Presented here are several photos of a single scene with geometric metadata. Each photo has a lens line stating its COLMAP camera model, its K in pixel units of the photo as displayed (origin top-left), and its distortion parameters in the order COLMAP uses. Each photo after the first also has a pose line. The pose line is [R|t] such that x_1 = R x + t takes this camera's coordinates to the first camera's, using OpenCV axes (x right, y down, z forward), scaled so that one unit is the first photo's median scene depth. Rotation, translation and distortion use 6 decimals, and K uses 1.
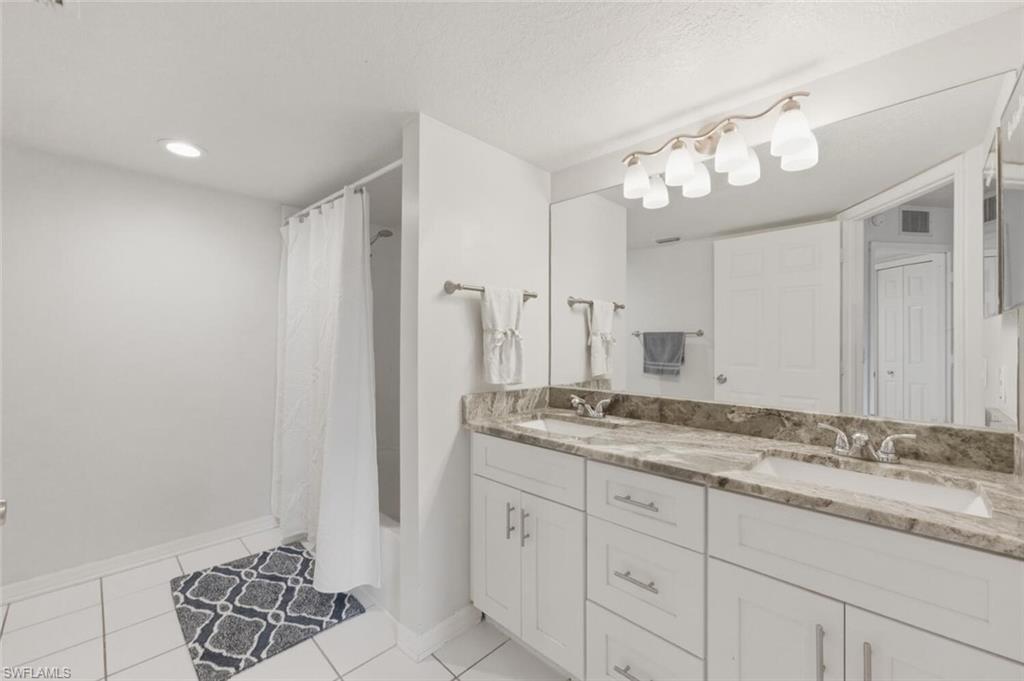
lens RADIAL K [[415.0, 0, 508.8], [0, 415.0, 337.3], [0, 0, 1]] dist [-0.001839, -0.000398]
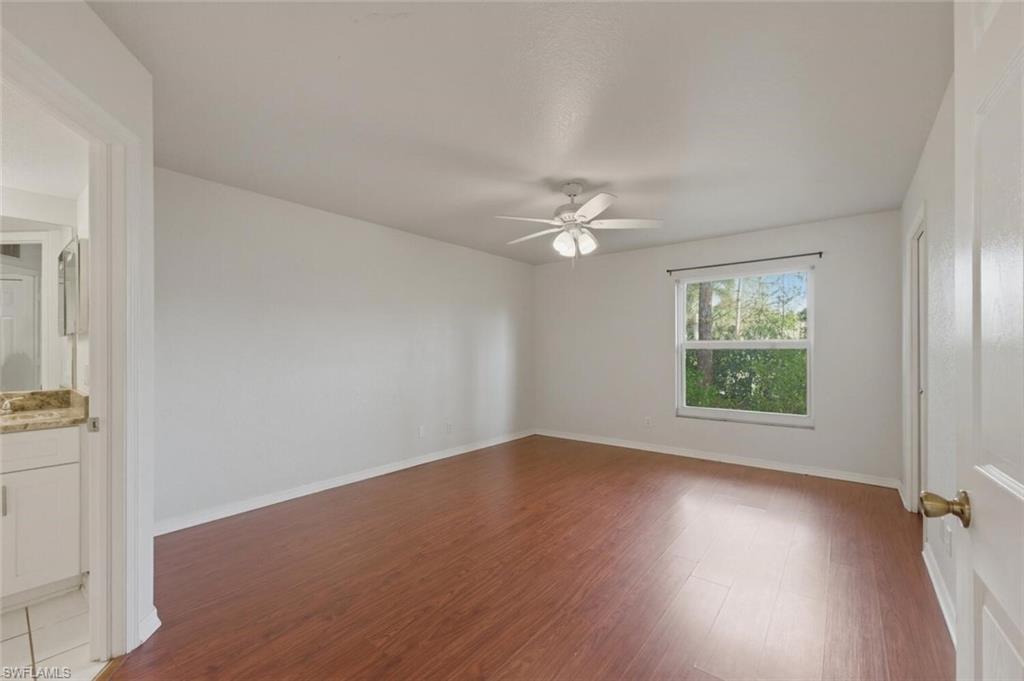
lens RADIAL K [[415.0, 0, 509.6], [0, 415.0, 342.5], [0, 0, 1]] dist [-0.001839, -0.000398]
pose [[-0.100309, 0.004025, 0.994948, -1.168370], [-0.000454, 0.999992, -0.004091, -0.013835], [-0.994956, -0.000862, -0.100307, -1.067911]]
